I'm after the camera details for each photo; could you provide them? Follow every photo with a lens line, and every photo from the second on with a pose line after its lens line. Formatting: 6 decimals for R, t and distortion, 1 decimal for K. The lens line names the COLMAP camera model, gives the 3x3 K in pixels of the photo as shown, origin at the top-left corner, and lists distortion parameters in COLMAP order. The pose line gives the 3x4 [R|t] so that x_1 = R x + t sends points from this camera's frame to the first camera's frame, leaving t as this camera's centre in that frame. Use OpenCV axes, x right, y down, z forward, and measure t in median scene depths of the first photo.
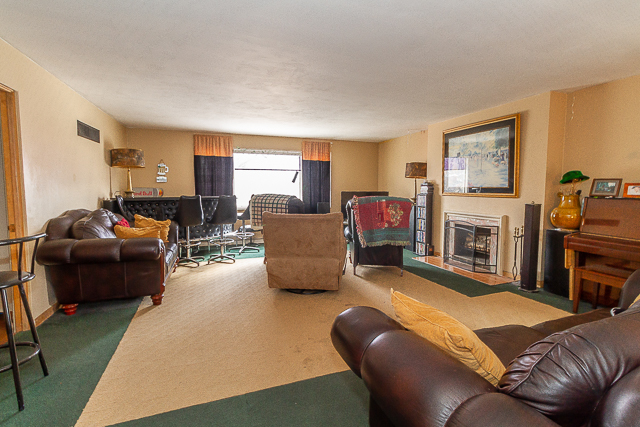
lens RADIAL K [[300.4, 0, 322.9], [0, 300.4, 210.2], [0, 0, 1]] dist [0.003141, 0.001044]
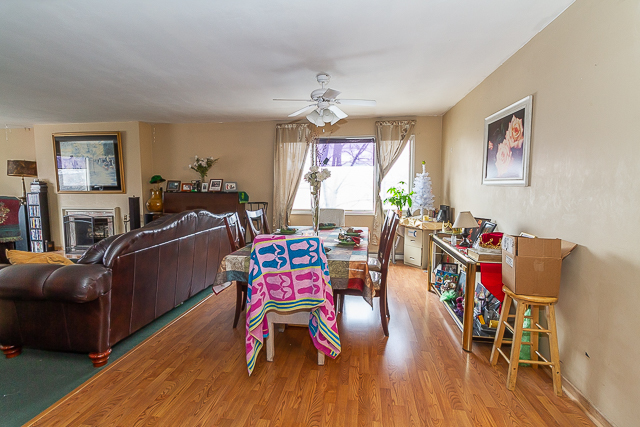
lens RADIAL K [[300.4, 0, 322.9], [0, 300.4, 210.2], [0, 0, 1]] dist [0.003141, 0.001044]
pose [[0.476759, -0.072966, 0.876001, -0.100358], [0.068283, 0.996612, 0.045849, 0.025975], [-0.876378, 0.037957, 0.480126, -0.346844]]
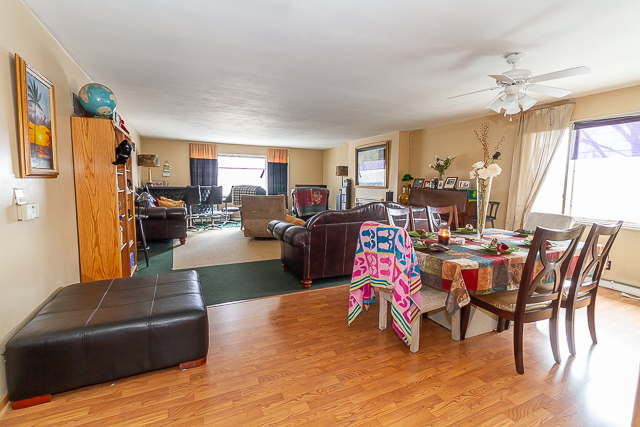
lens RADIAL K [[300.4, 0, 322.9], [0, 300.4, 210.2], [0, 0, 1]] dist [0.003141, 0.001044]
pose [[0.995996, 0.003221, 0.089337, 0.086064], [-0.004747, 0.999846, 0.016879, 0.045071], [-0.089269, -0.017236, 0.995858, -0.570624]]
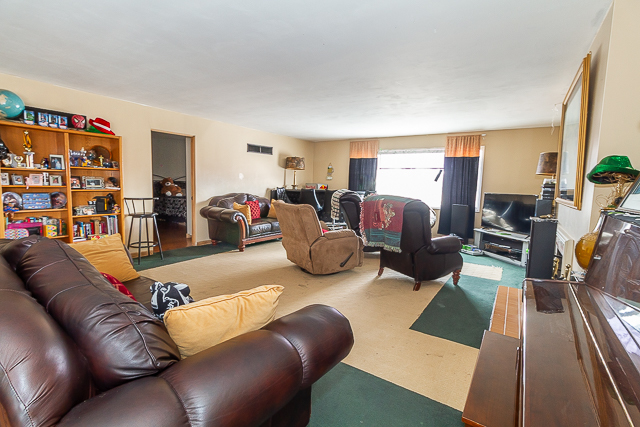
lens RADIAL K [[300.4, 0, 322.9], [0, 300.4, 210.2], [0, 0, 1]] dist [0.003141, 0.001044]
pose [[0.578808, 0.089917, -0.810492, 0.643035], [-0.092835, 0.994706, 0.044056, -0.017152], [0.810162, 0.049742, 0.584091, 0.237247]]
